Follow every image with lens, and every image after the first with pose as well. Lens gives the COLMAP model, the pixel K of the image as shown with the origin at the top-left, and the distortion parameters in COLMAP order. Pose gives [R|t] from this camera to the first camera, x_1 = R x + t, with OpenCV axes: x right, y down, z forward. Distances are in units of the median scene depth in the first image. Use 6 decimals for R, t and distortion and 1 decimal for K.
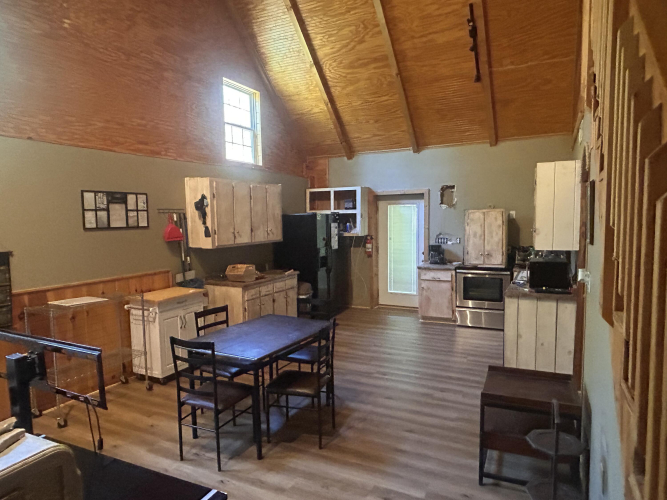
lens RADIAL K [[440.3, 0, 333.5], [0, 440.3, 250.0], [0, 0, 1]] dist [0.007218, 0.000887]
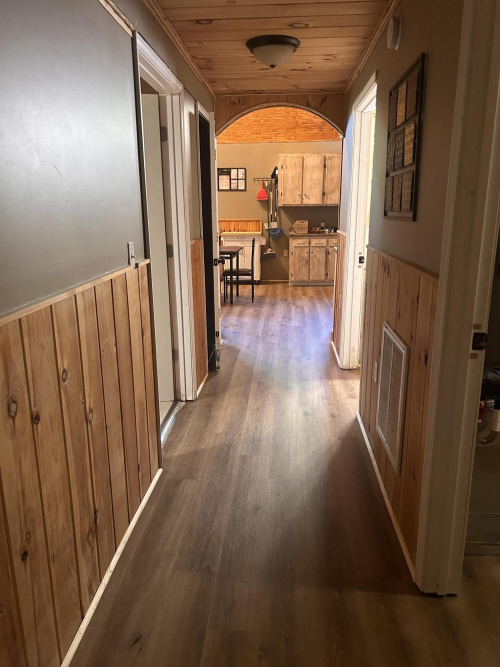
lens RADIAL K [[507.3, 0, 250.0], [0, 507.3, 333.5], [0, 0, 1]] dist [0.003232, 0.000759]
pose [[0.386134, 0.241366, -0.890305, 1.230356], [-0.072807, 0.970124, 0.231428, 0.023167], [0.919565, -0.024542, 0.392171, 0.262488]]
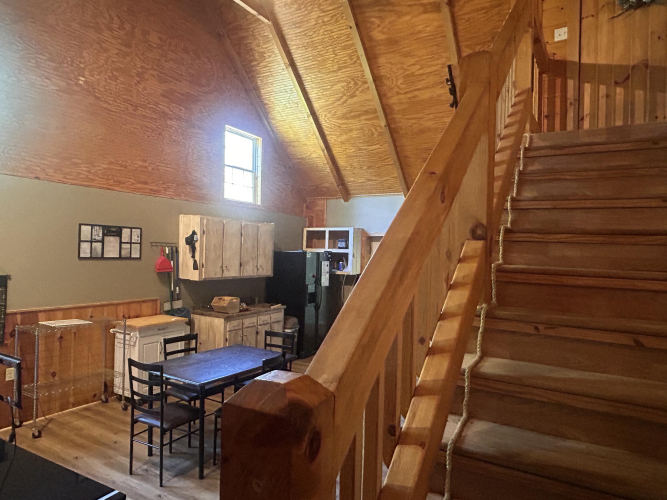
lens RADIAL K [[440.3, 0, 333.5], [0, 440.3, 250.0], [0, 0, 1]] dist [0.007218, 0.000887]
pose [[0.996913, 0.040856, -0.067052, 0.121502], [-0.046233, 0.995666, -0.080698, -0.005857], [0.063464, 0.083548, 0.994481, -0.057989]]
